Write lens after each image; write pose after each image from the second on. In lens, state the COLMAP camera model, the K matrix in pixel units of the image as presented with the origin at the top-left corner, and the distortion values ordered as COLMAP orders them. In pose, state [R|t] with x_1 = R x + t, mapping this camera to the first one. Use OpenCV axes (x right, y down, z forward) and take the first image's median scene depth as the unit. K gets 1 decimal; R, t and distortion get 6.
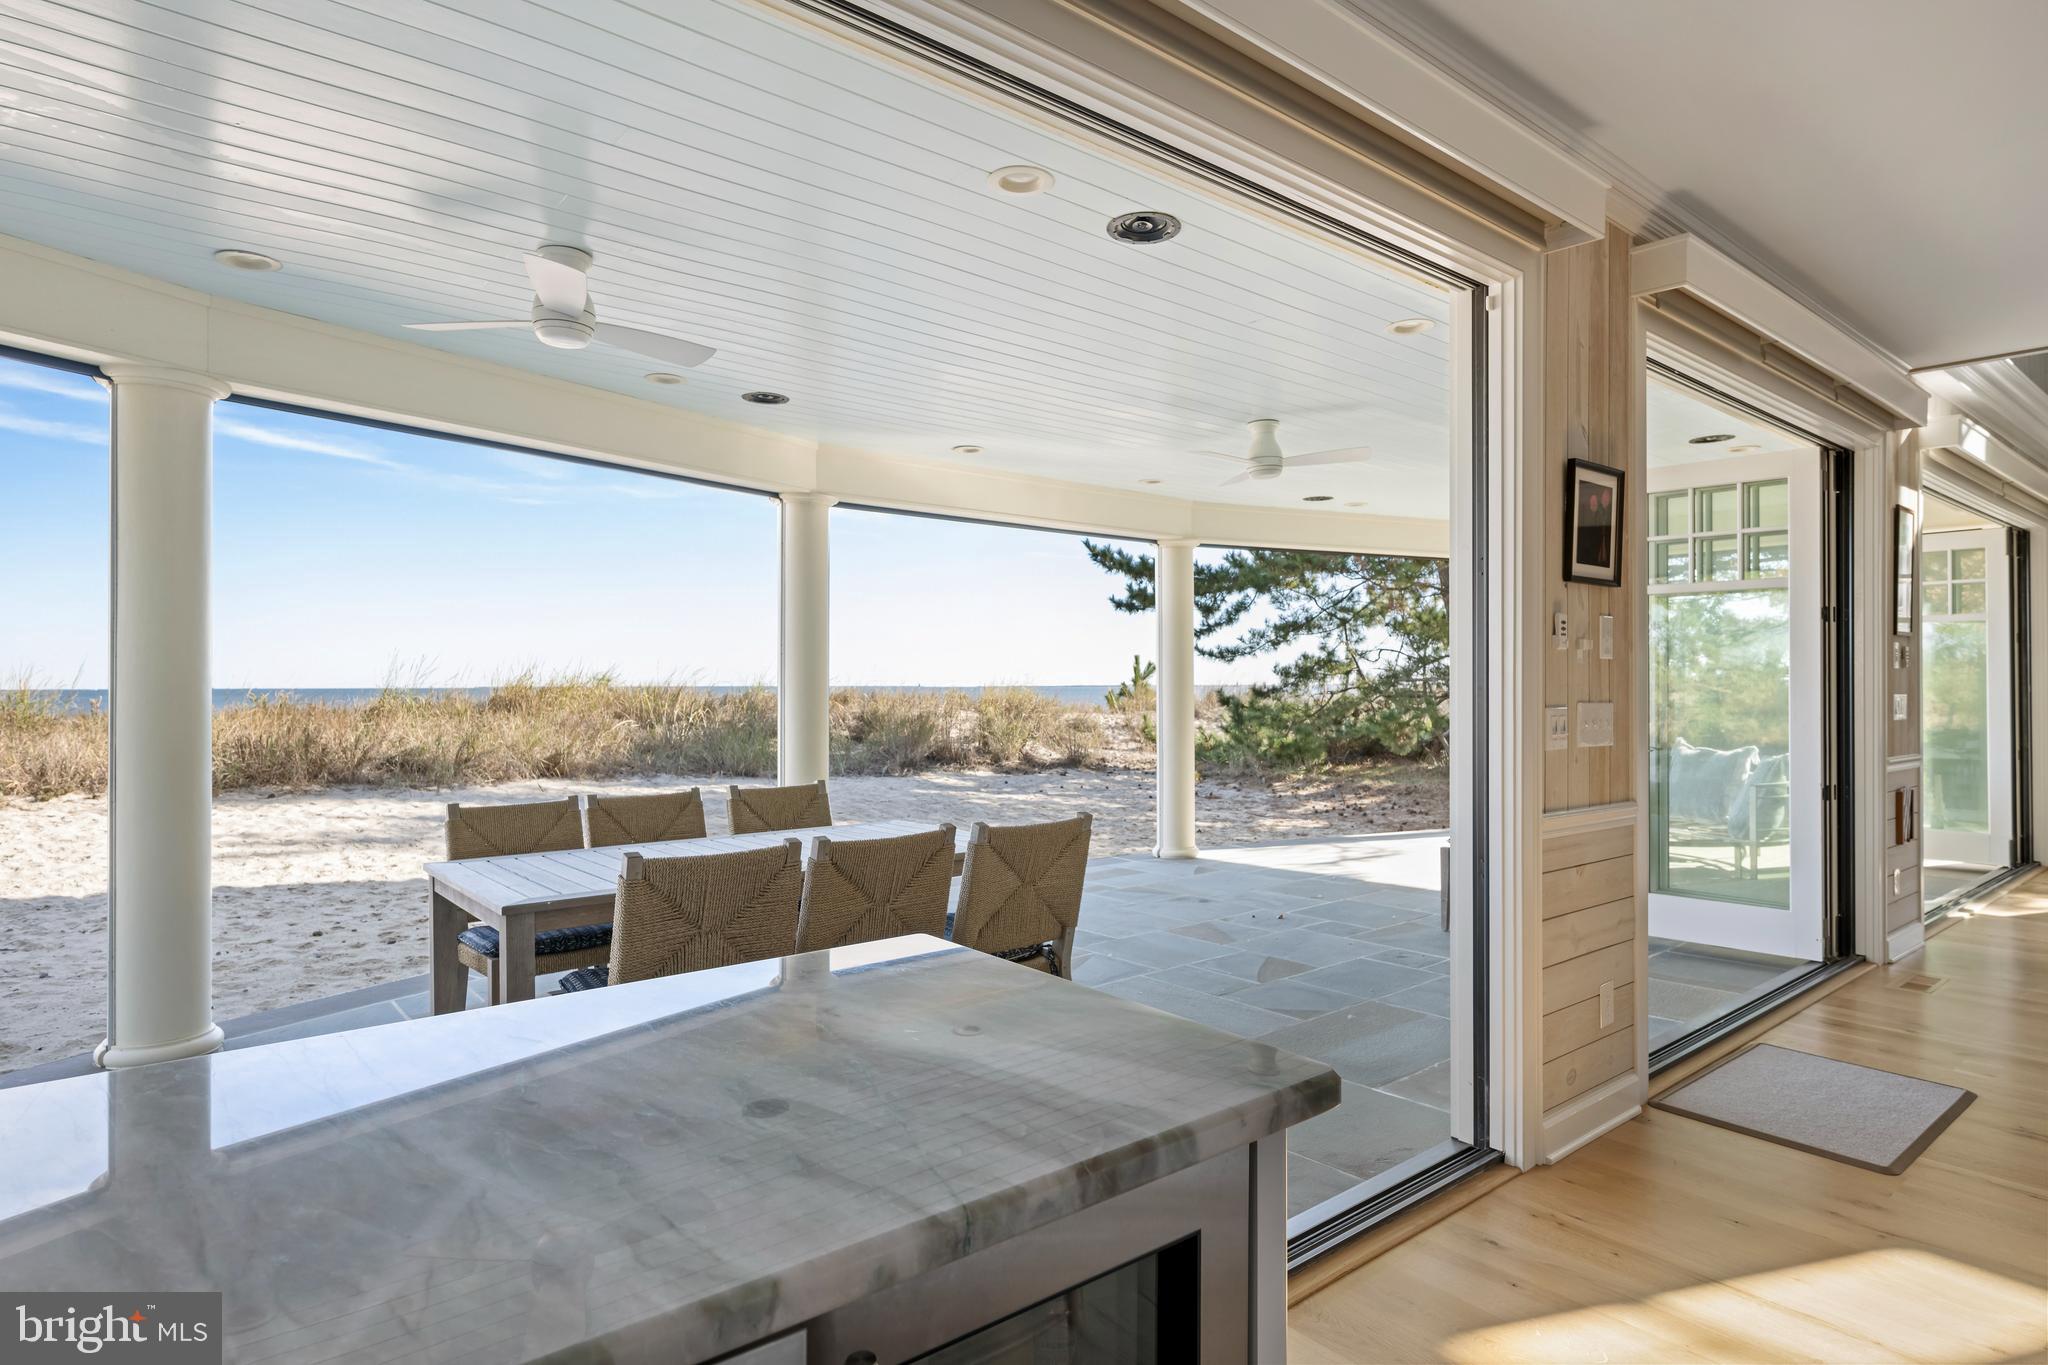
lens RADIAL K [[1106.8, 0, 1006.4], [0, 1106.8, 677.9], [0, 0, 1]] dist [-0.002604, -0.001581]
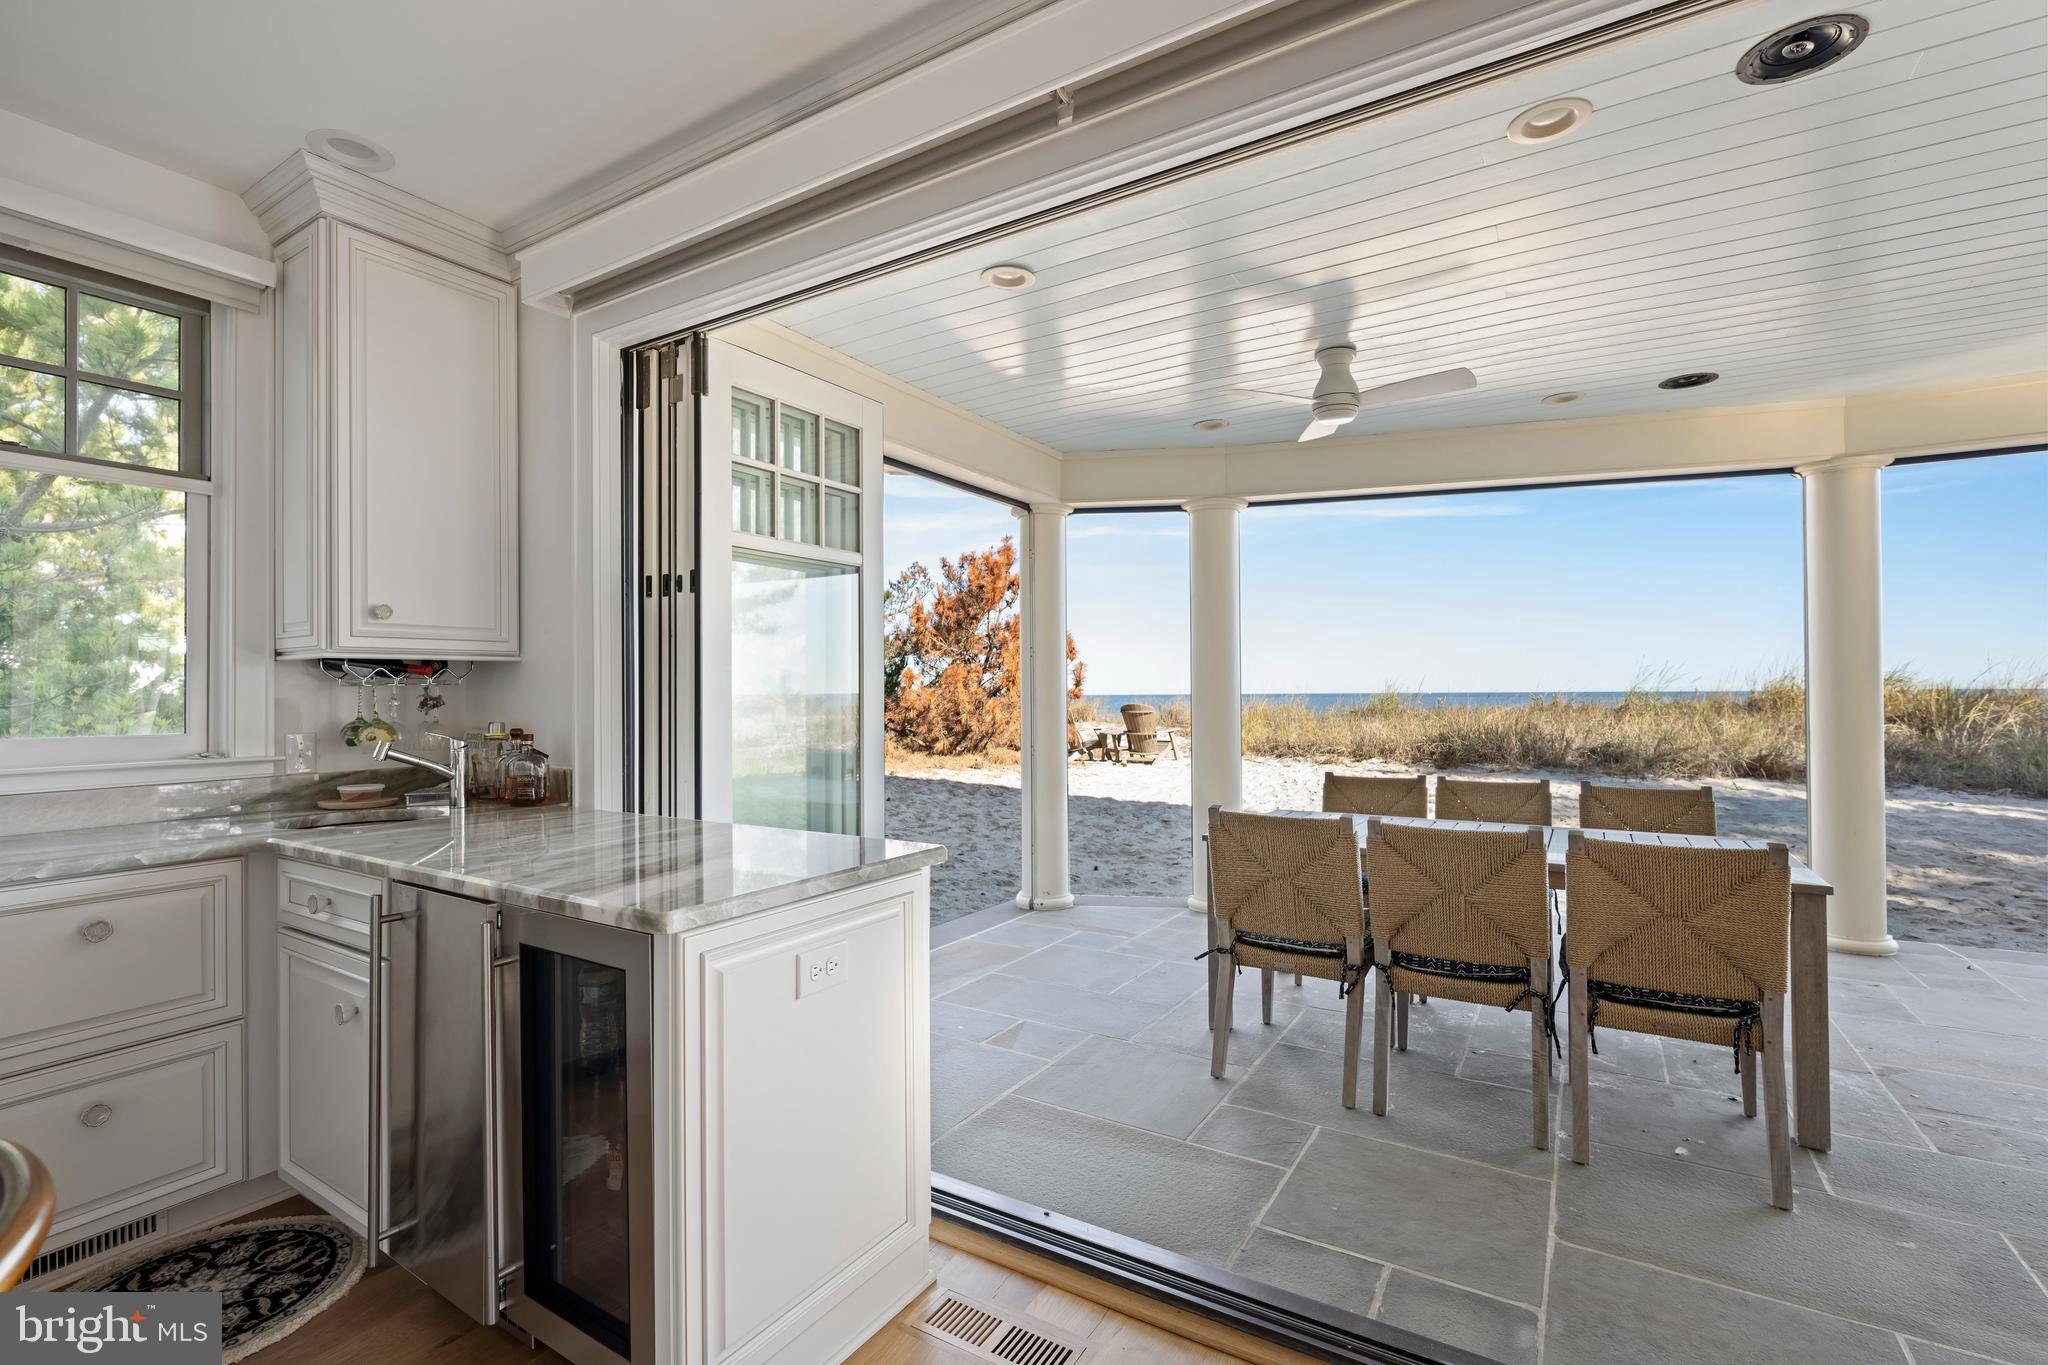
lens RADIAL K [[906.7, 0, 1010.8], [0, 906.7, 679.5], [0, 0, 1]] dist [-0.003350, -0.000489]
pose [[0.322938, -0.016387, -0.946278, 0.301054], [0.011297, 0.999846, -0.013459, 0.006486], [0.946353, -0.006343, 0.323073, 0.183408]]
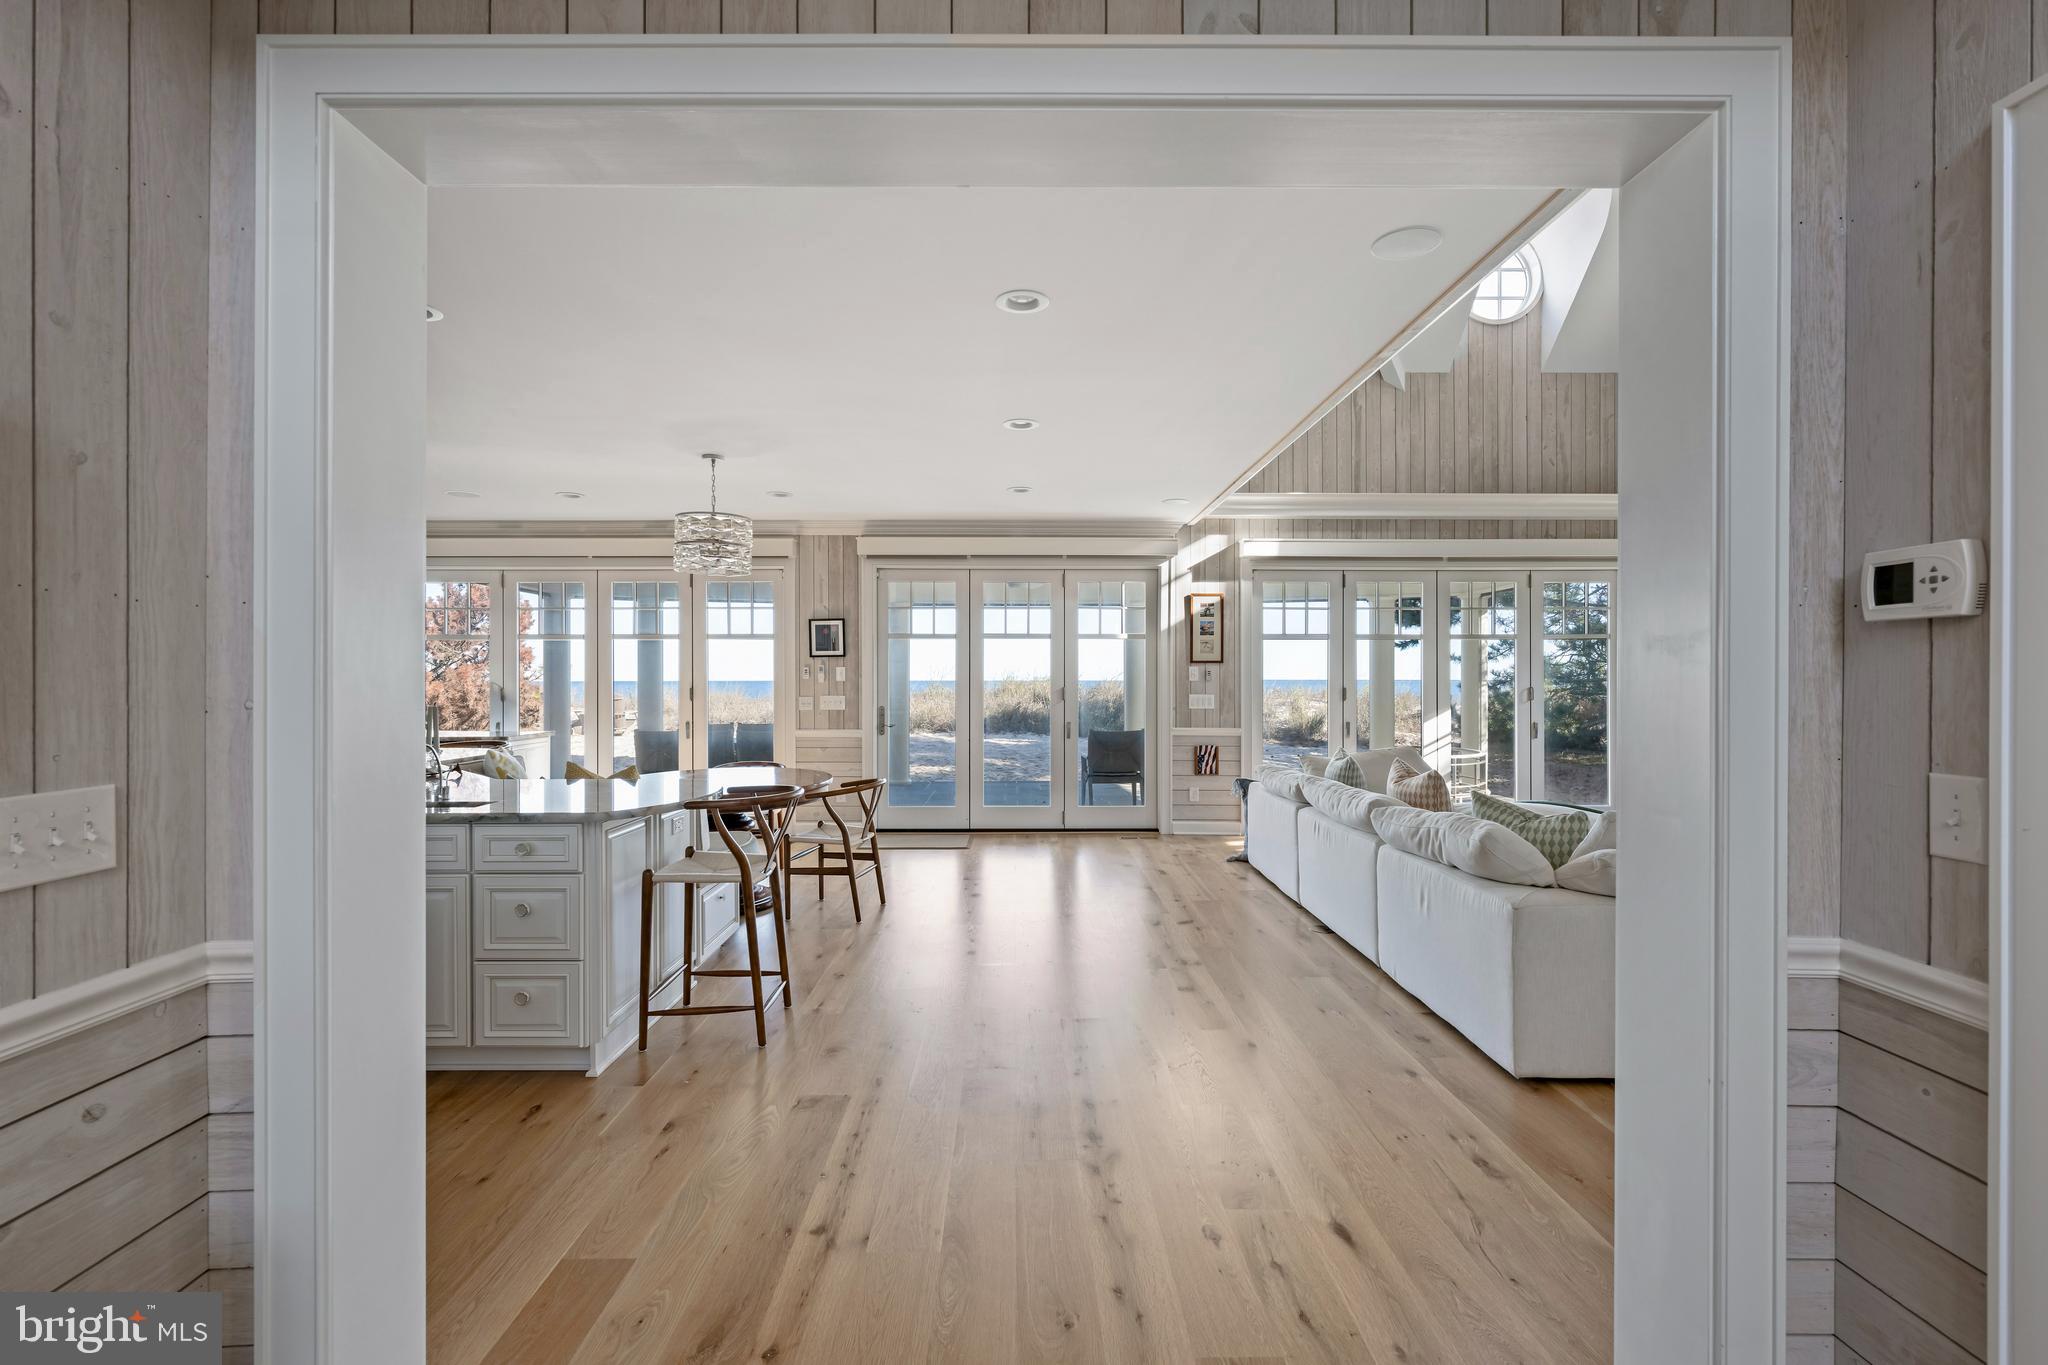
lens RADIAL K [[906.7, 0, 1010.8], [0, 906.7, 679.5], [0, 0, 1]] dist [-0.003350, -0.000489]
pose [[0.774065, 0.001566, -0.633104, 1.321876], [0.004079, 0.999964, 0.007462, -0.020181], [0.633092, -0.008358, 0.774031, -0.332928]]
